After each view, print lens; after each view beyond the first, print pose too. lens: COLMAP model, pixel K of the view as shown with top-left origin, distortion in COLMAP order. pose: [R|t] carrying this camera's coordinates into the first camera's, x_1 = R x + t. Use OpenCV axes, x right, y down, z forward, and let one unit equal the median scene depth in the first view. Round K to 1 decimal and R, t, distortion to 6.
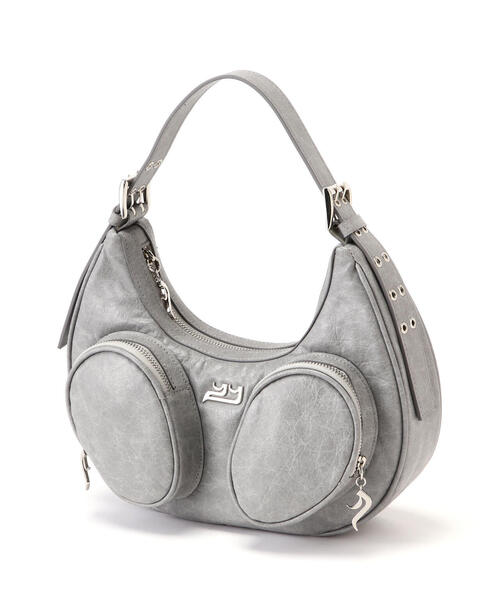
lens RADIAL K [[2114.7, 0, 250.0], [0, 2114.7, 300.0], [0, 0, 1]] dist [0.072647, 3.158983]
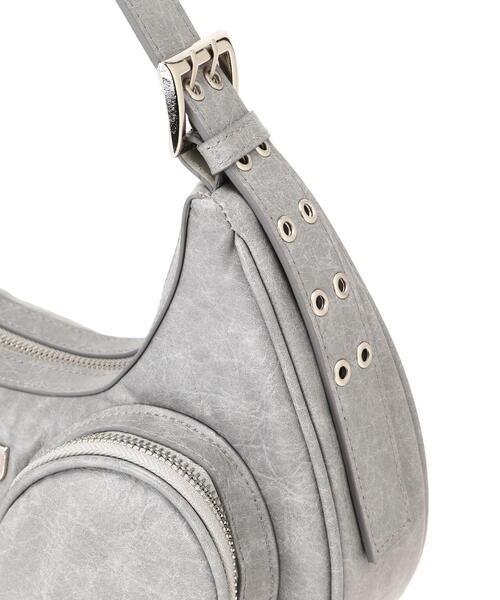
lens RADIAL K [[2114.7, 0, 250.0], [0, 2114.7, 300.0], [0, 0, 1]] dist [0.072647, 3.158983]
pose [[0.997878, 0.041070, -0.050533, 0.074990], [-0.028028, 0.971350, 0.235997, -0.106711], [0.058778, -0.234079, 0.970439, 0.567345]]
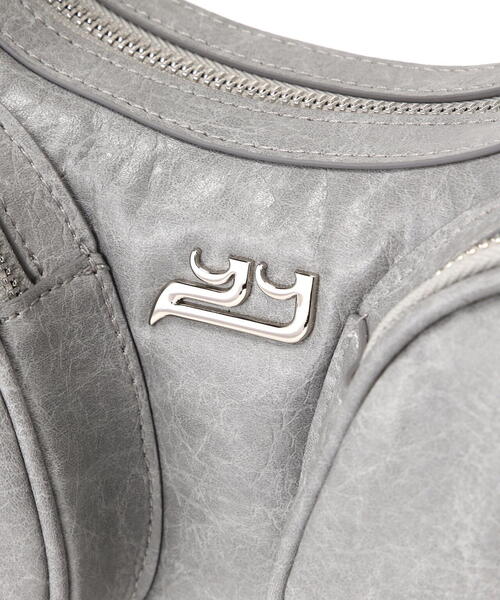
lens RADIAL K [[2114.7, 0, 250.0], [0, 2114.7, 300.0], [0, 0, 1]] dist [0.072647, 3.158983]
pose [[0.998678, -0.033907, 0.038627, -0.021009], [0.022692, 0.965189, 0.260568, -0.021130], [-0.046117, -0.259347, 0.964683, 0.782742]]
